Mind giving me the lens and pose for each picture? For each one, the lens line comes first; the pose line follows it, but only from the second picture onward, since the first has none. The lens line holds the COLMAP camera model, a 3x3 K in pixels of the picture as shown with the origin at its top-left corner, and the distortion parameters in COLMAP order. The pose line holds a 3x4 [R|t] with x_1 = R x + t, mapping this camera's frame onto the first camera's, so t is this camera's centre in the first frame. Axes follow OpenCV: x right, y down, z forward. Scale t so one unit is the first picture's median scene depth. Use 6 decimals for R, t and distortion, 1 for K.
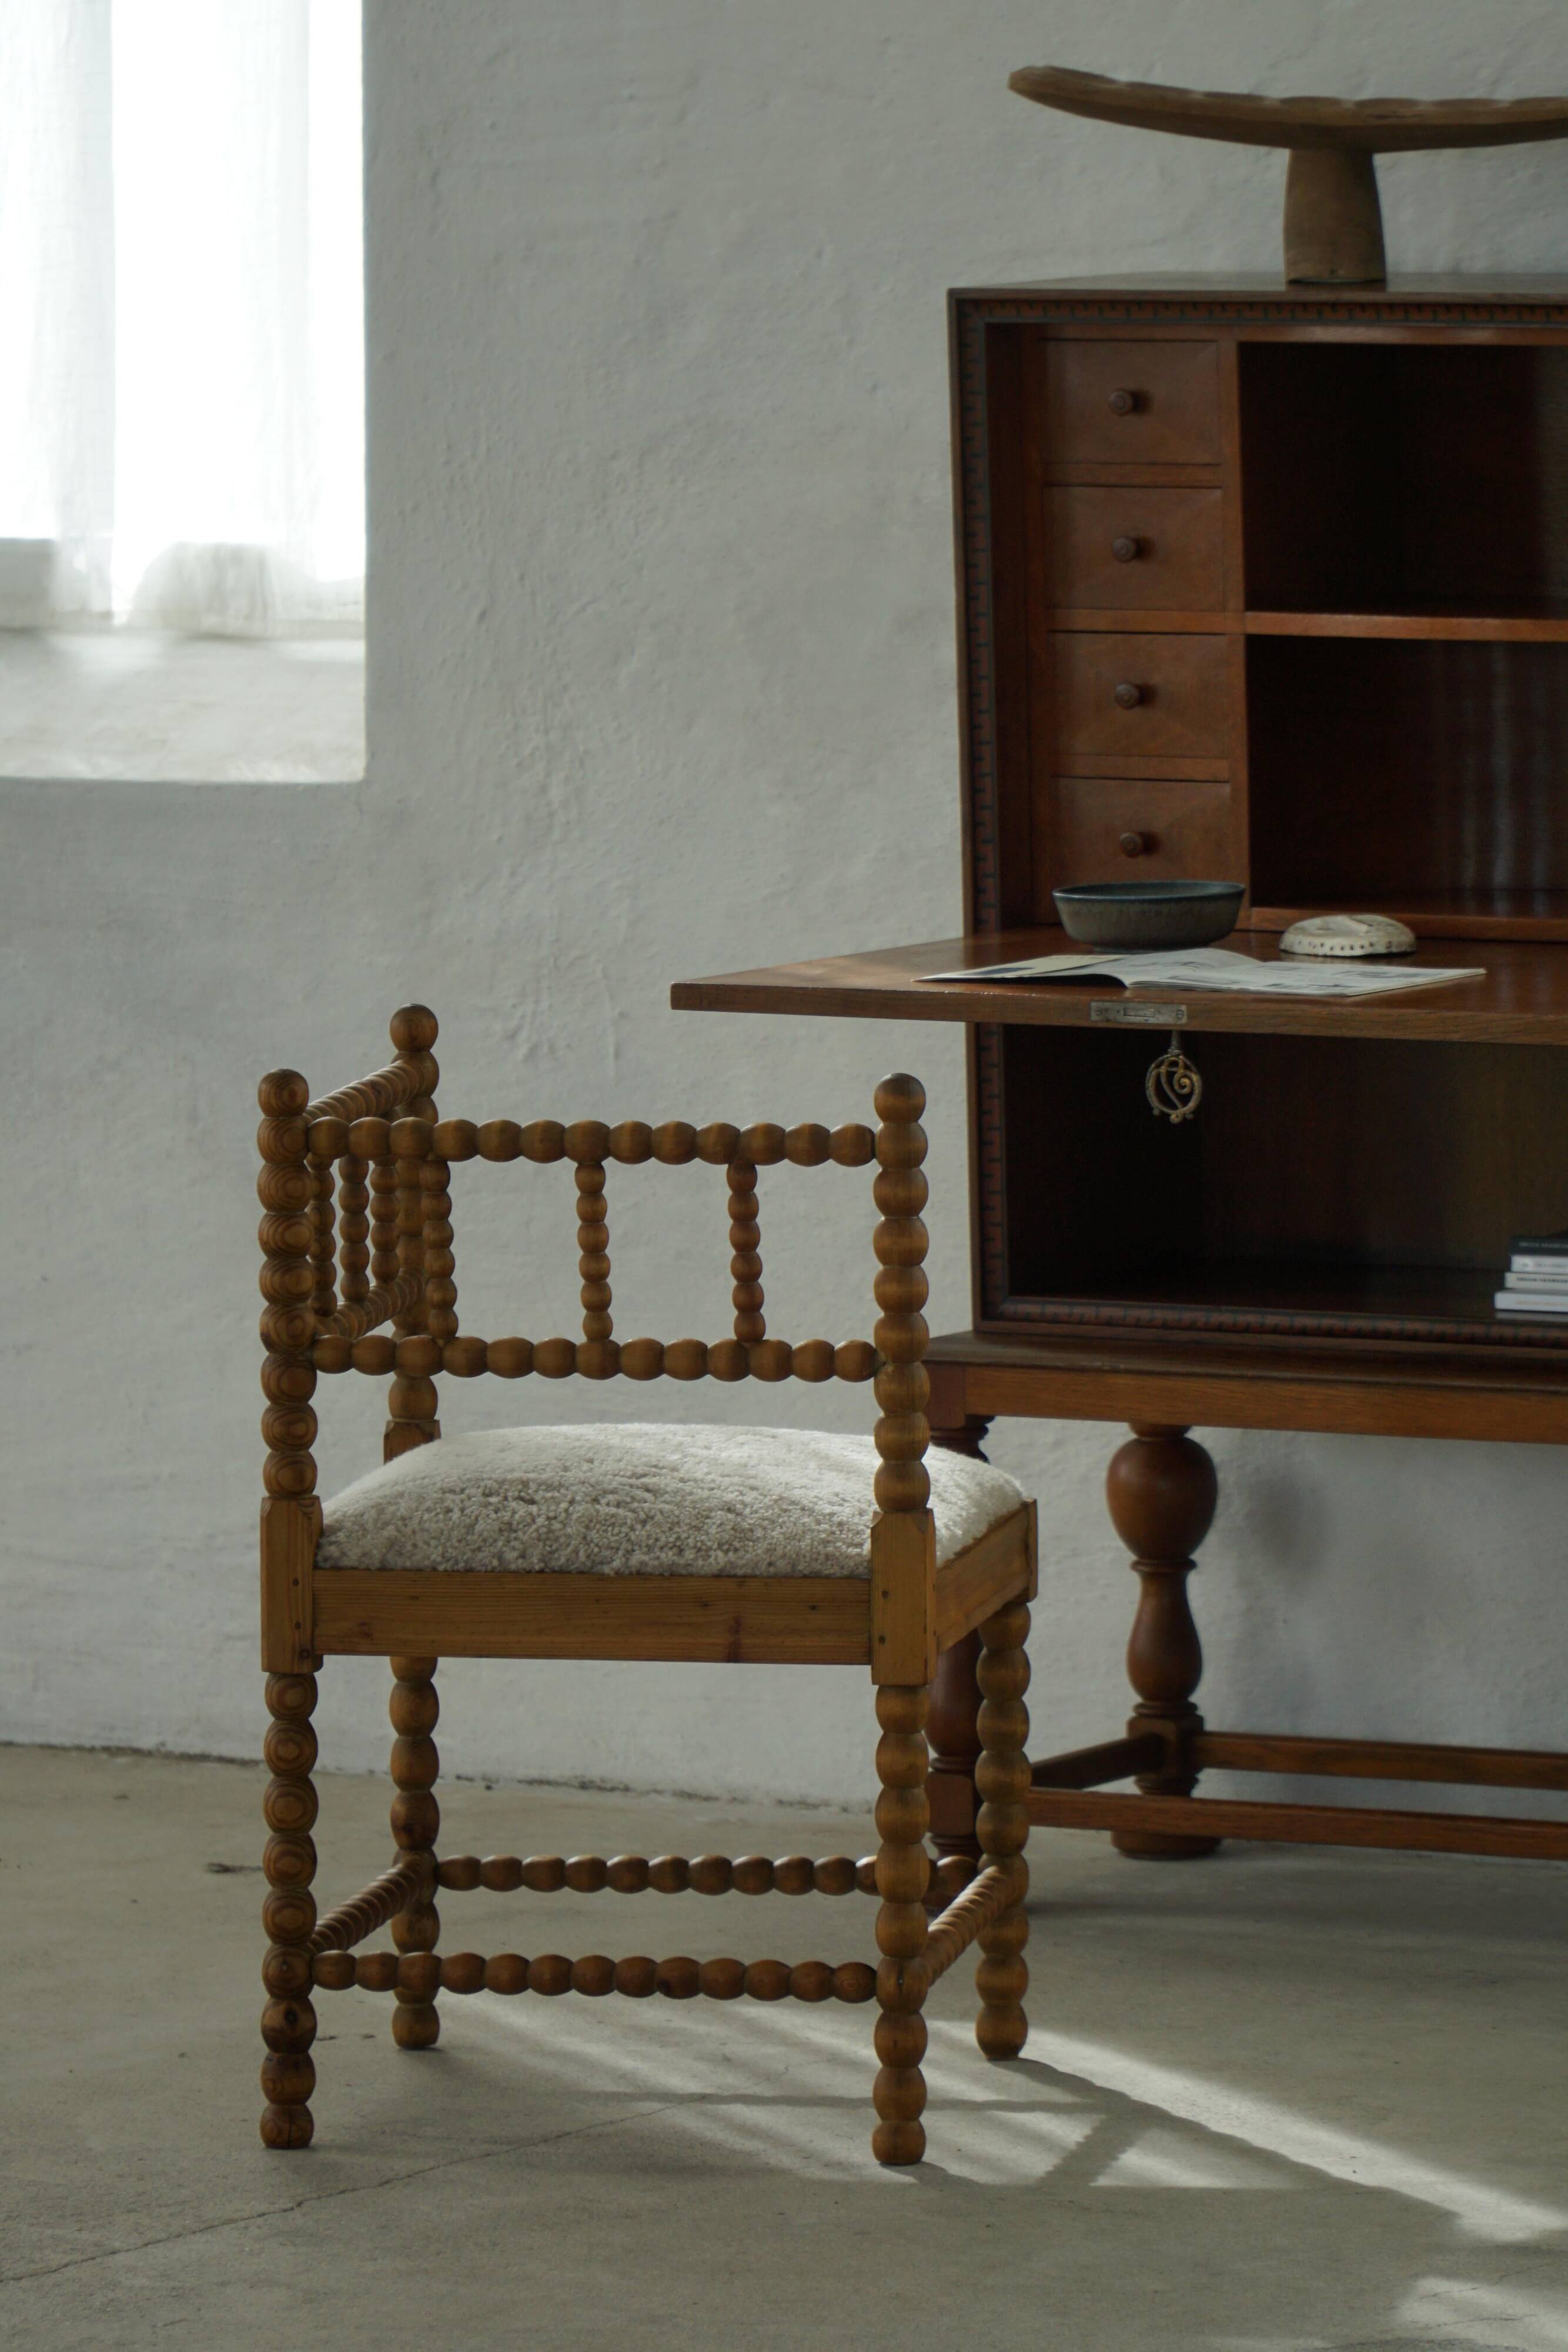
lens RADIAL K [[11515.2, 0, 757.5], [0, 11515.2, 1090.2], [0, 0, 1]] dist [-1.256244, 0.000000]
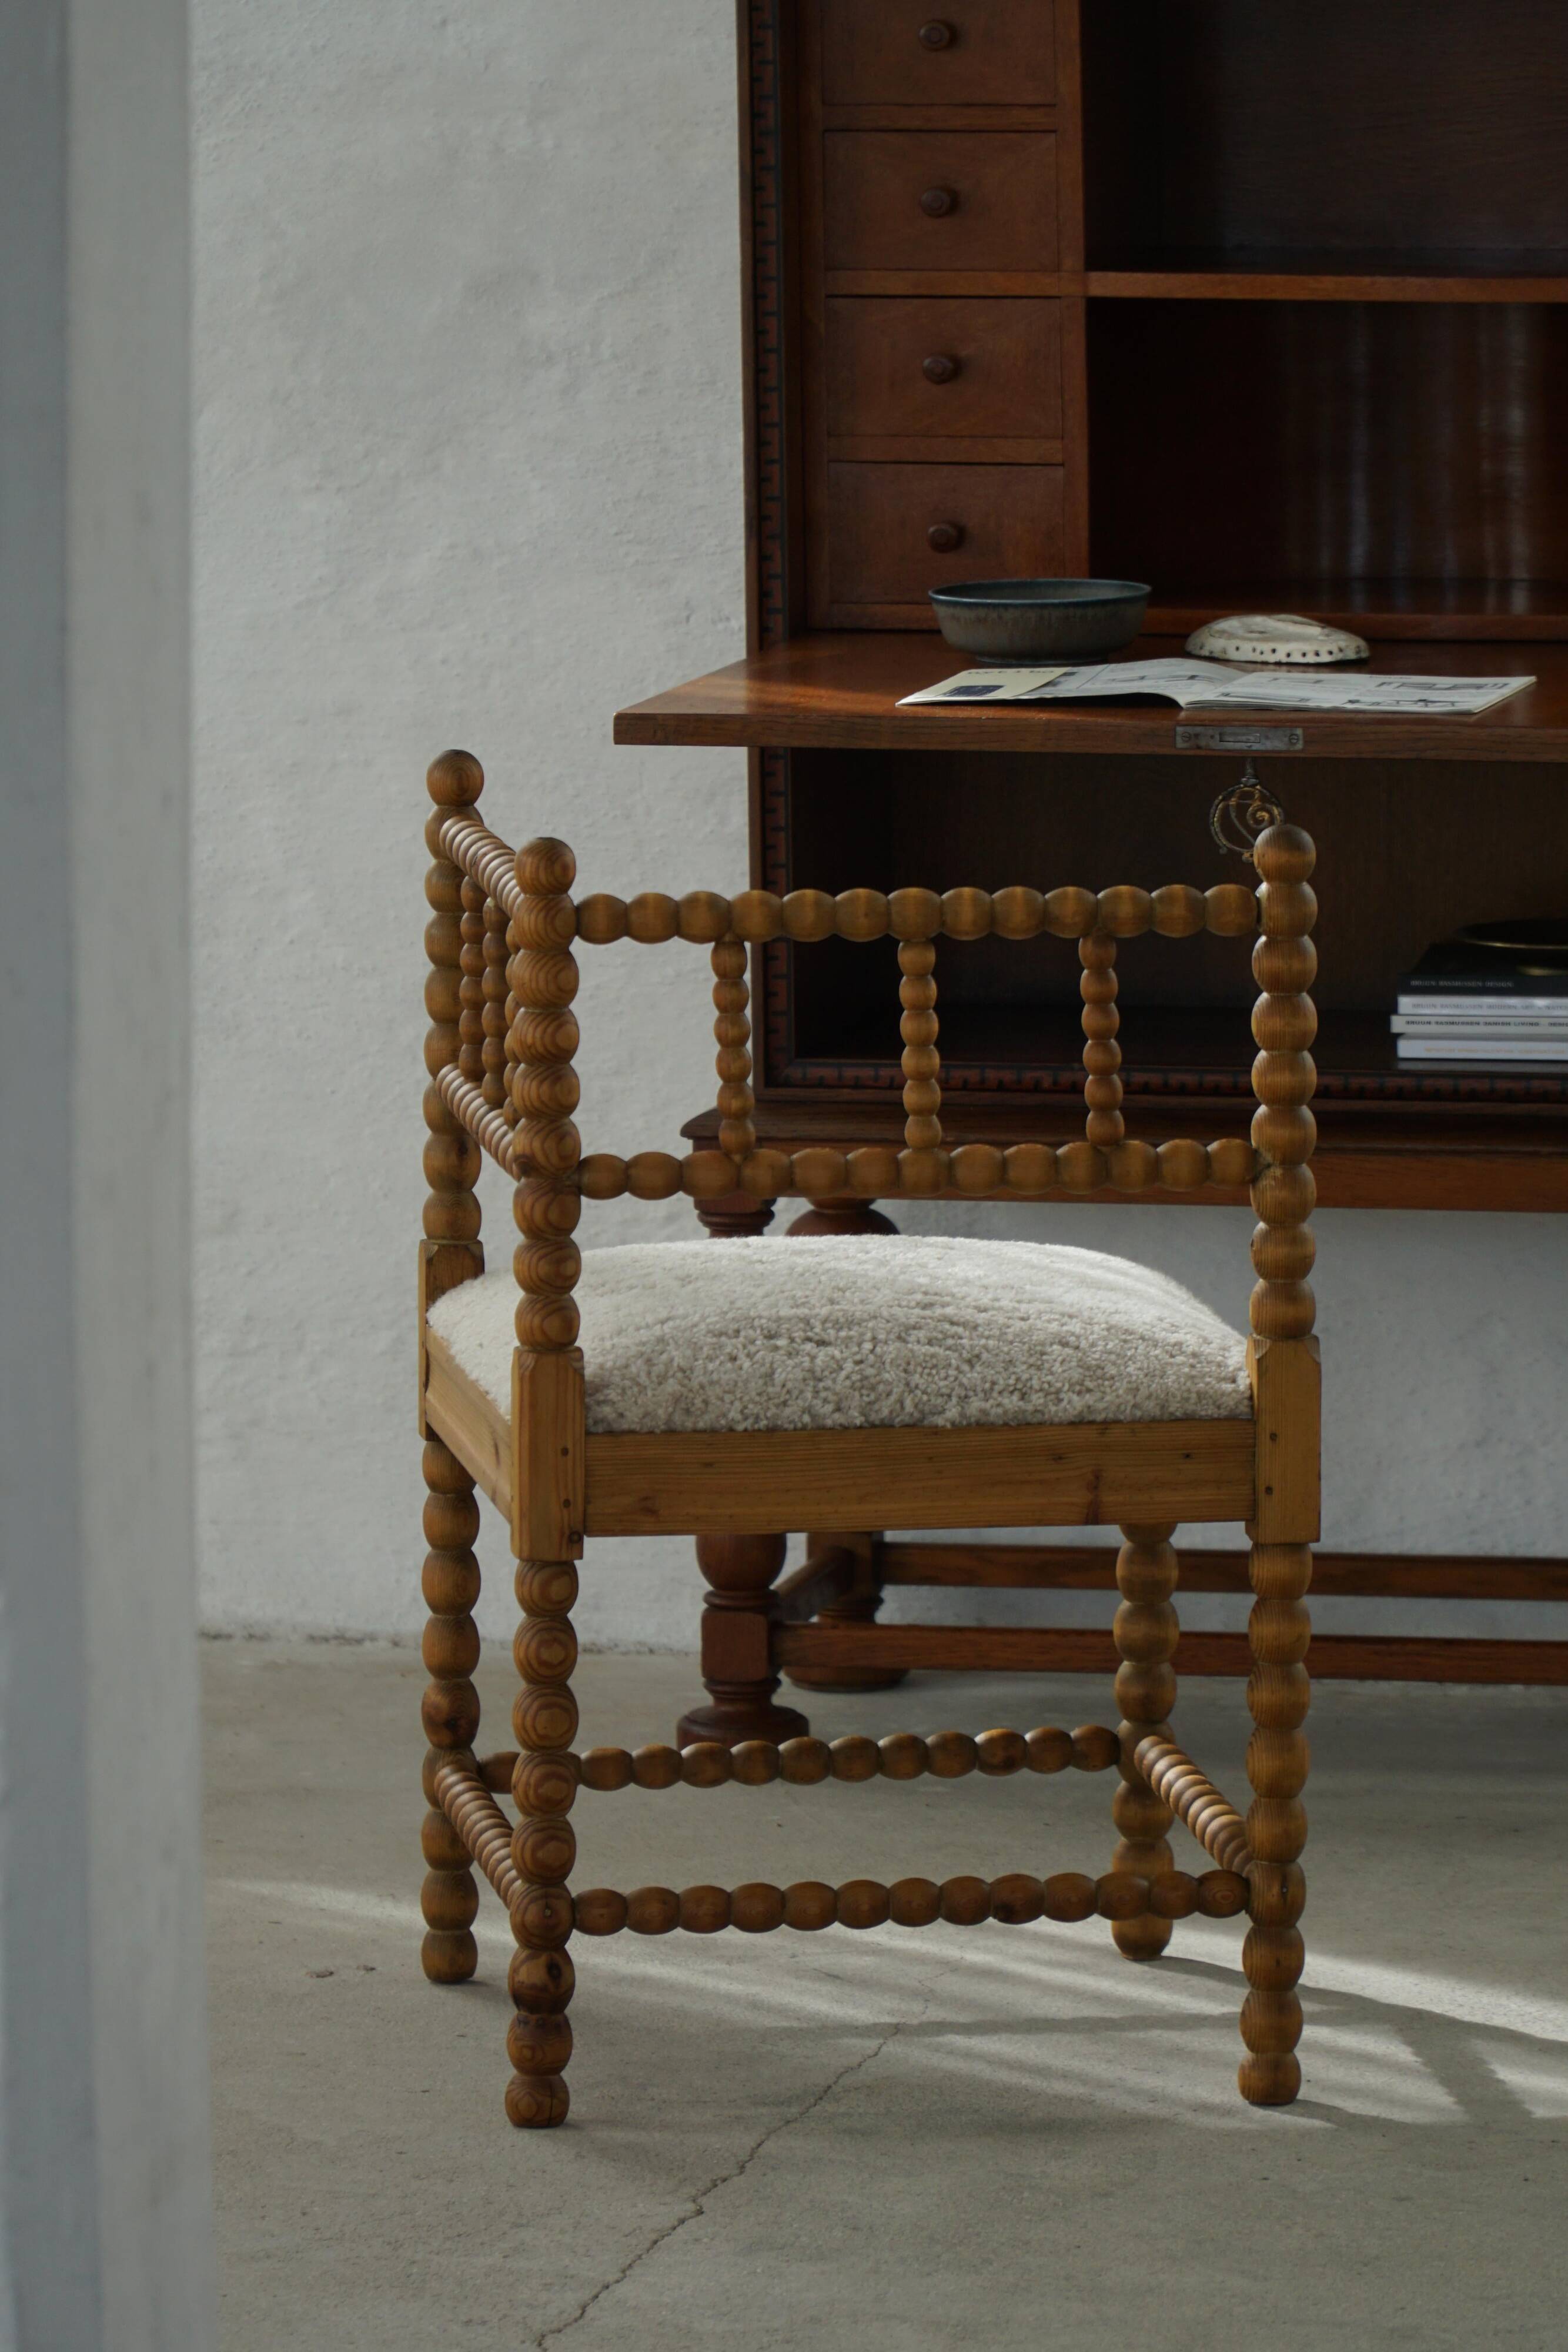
lens RADIAL K [[11515.2, 0, 979.2], [0, 11515.2, 1156.0], [0, 0, 1]] dist [-1.256244, 0.000000]
pose [[0.948671, -0.037039, 0.314089, -0.239926], [0.023834, 0.998667, 0.045782, -0.014311], [-0.315366, -0.035946, 0.948289, 0.171230]]
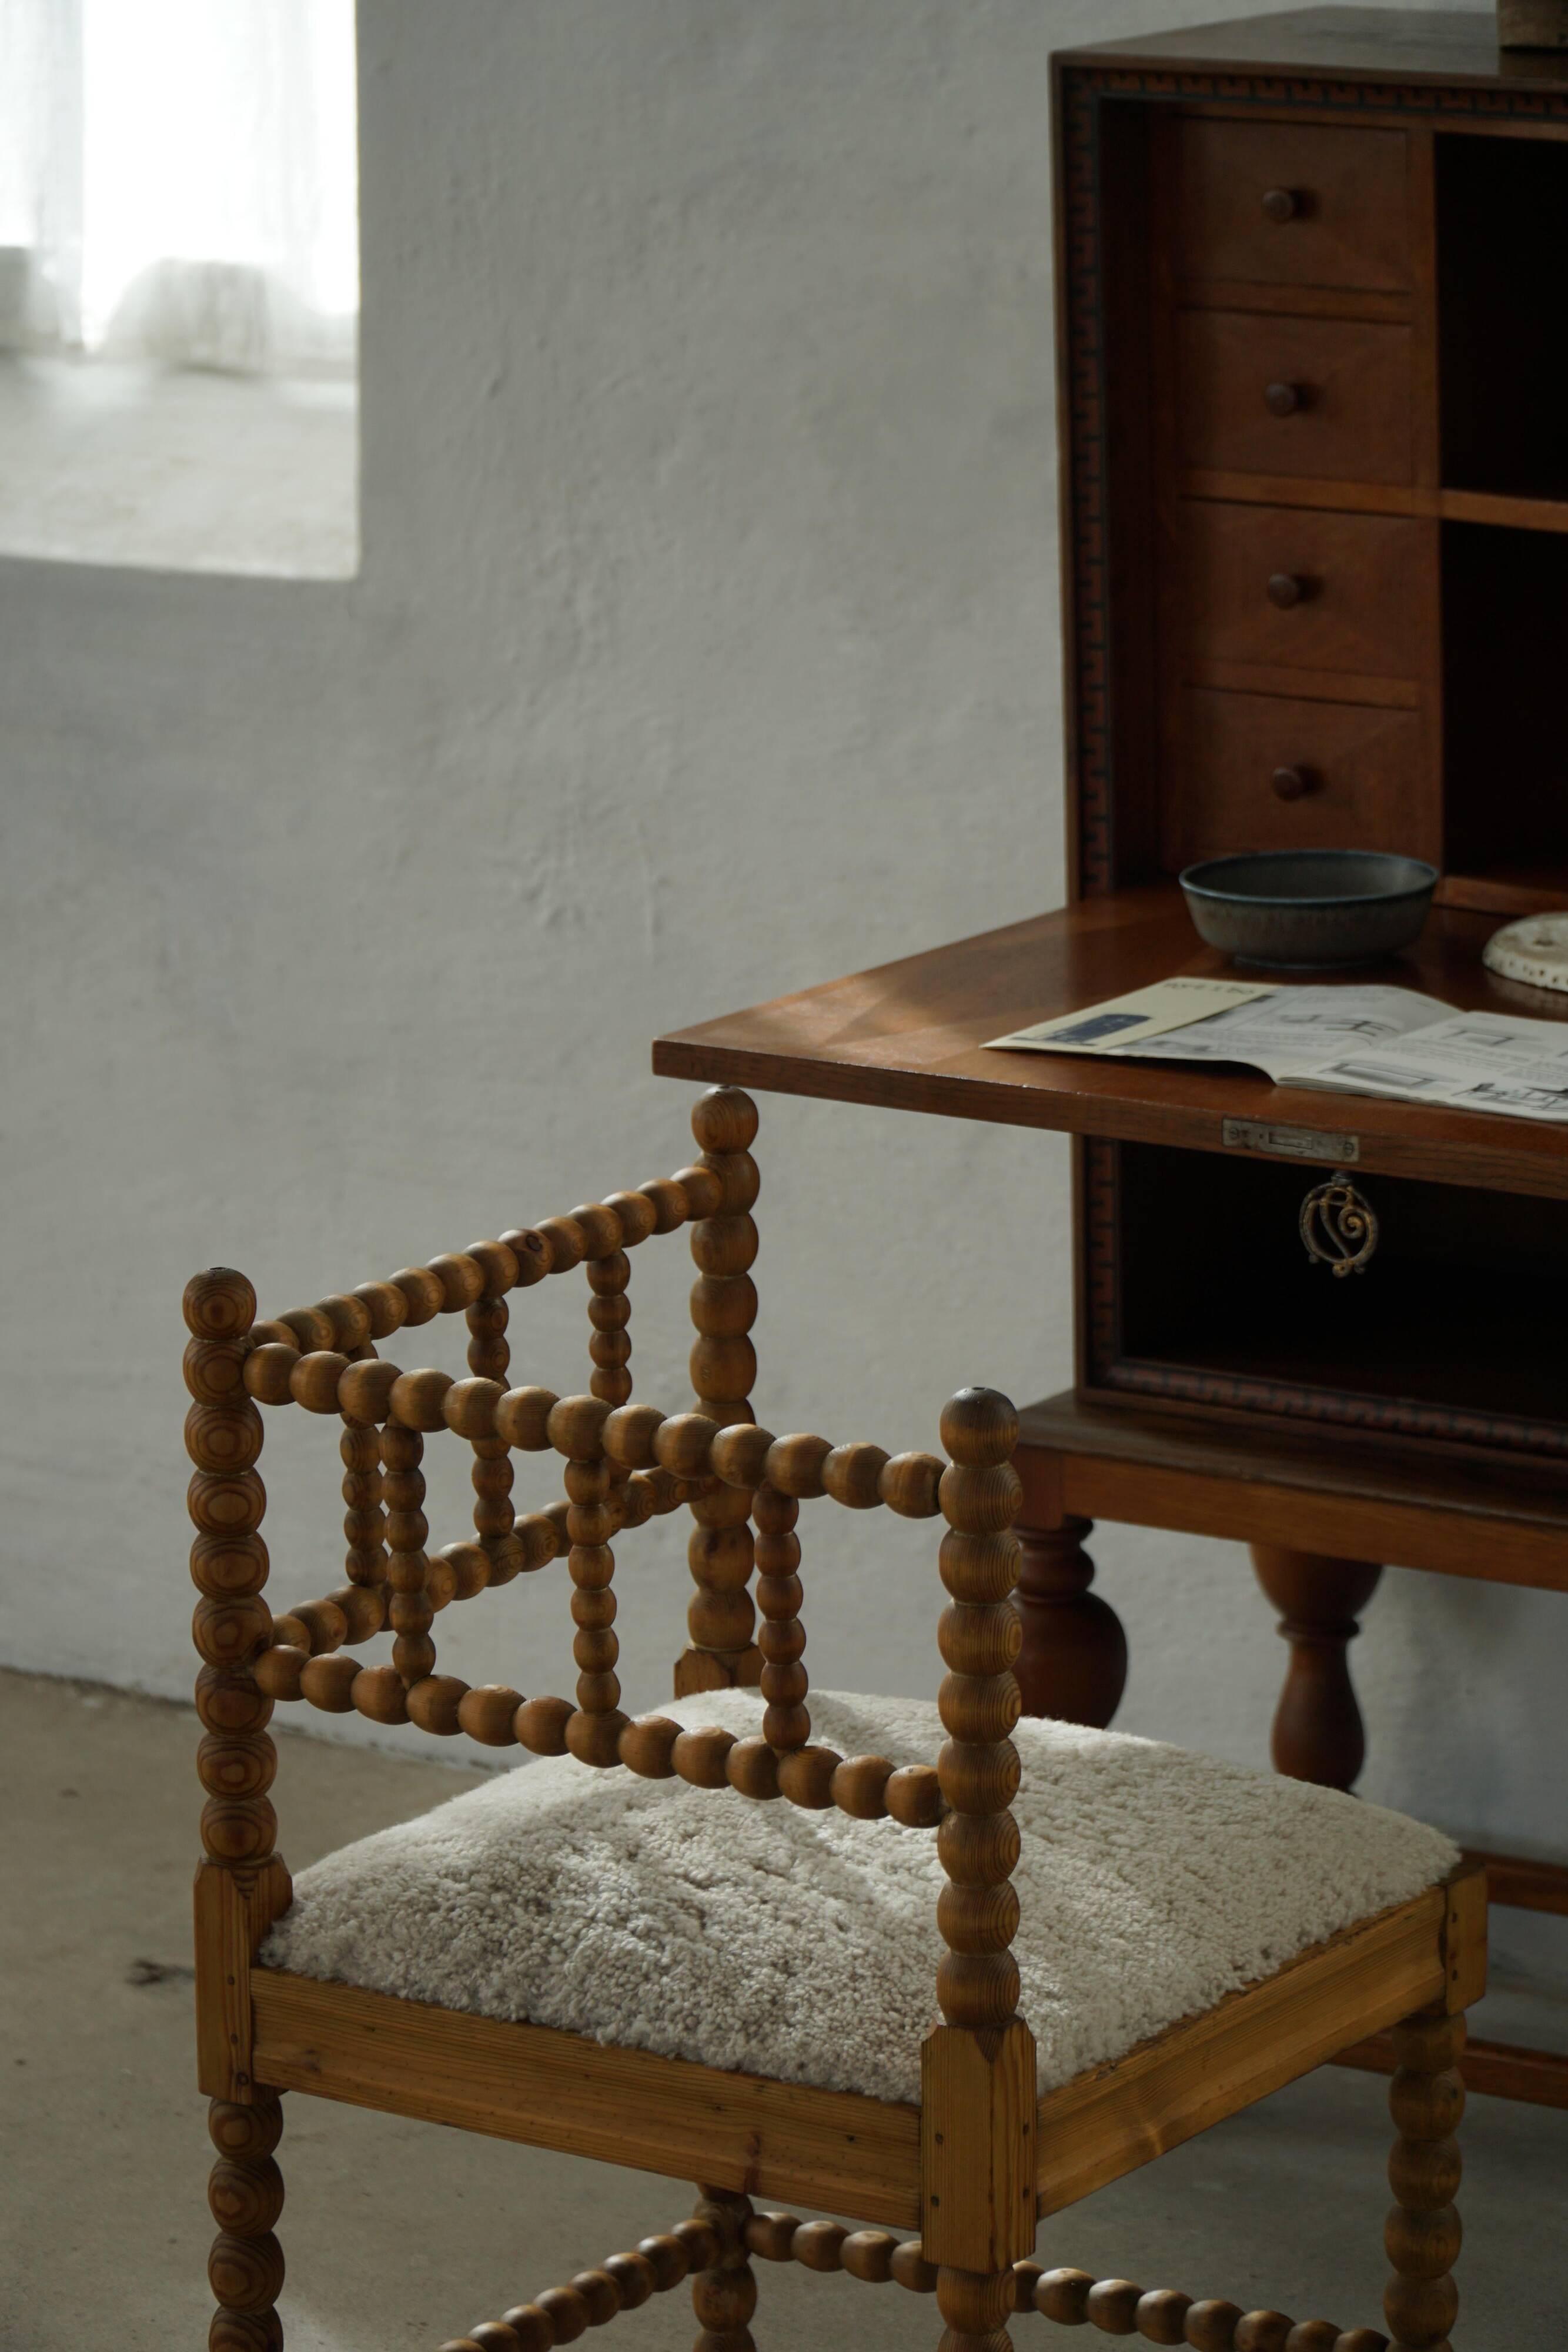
lens RADIAL K [[7994.0, 0, 807.9], [0, 7994.0, 1190.5], [0, 0, 1]] dist [-0.633392, 0.000000]
pose [[0.999524, 0.009161, -0.029447, 0.016595], [-0.005307, 0.991708, 0.128402, -0.062108], [0.030379, -0.128185, 0.991285, 0.473395]]
